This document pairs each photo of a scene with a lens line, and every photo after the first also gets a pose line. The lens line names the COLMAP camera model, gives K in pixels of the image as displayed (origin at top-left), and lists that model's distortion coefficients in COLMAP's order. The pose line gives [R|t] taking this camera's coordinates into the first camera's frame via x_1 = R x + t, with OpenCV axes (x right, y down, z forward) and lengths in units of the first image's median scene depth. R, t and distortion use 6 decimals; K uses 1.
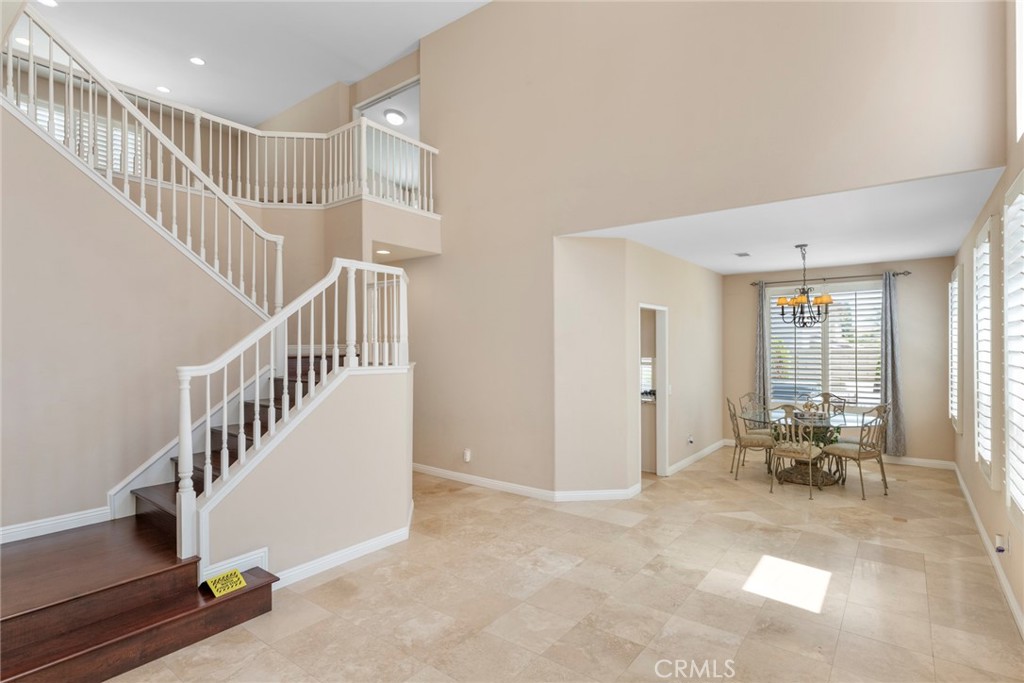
lens RADIAL K [[514.5, 0, 510.2], [0, 514.5, 344.8], [0, 0, 1]] dist [-0.000198, 0.000572]
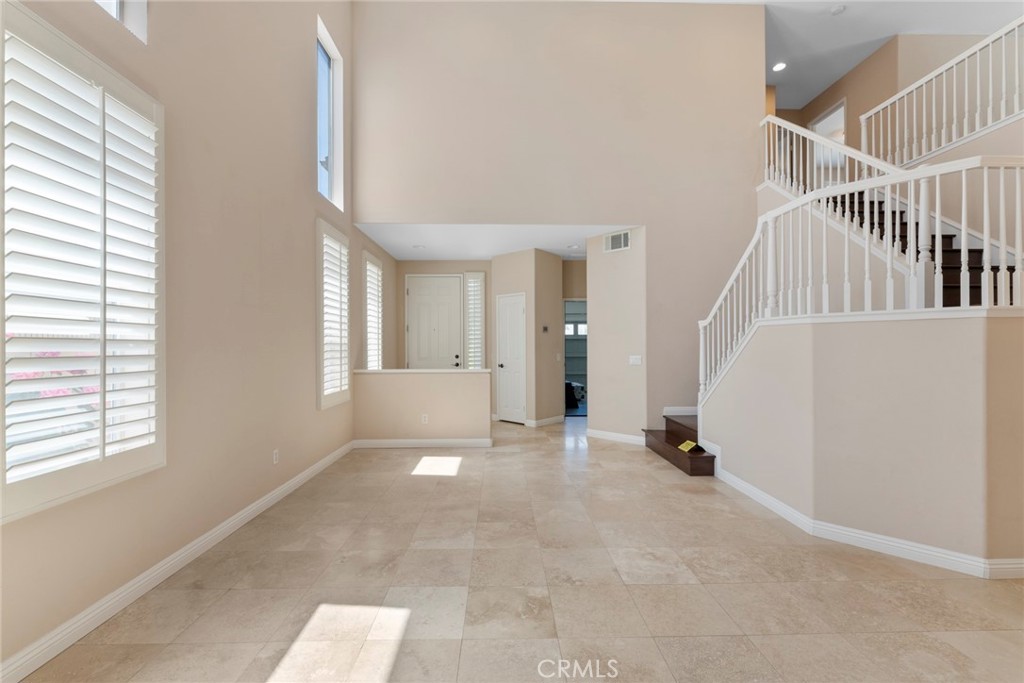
lens RADIAL K [[447.4, 0, 511.0], [0, 447.4, 344.1], [0, 0, 1]] dist [0.000214, 0.000040]
pose [[-0.783189, 0.000333, -0.621784, 0.721009], [0.003159, 0.999989, -0.003444, 0.108706], [0.621776, -0.004662, -0.783181, 1.553196]]
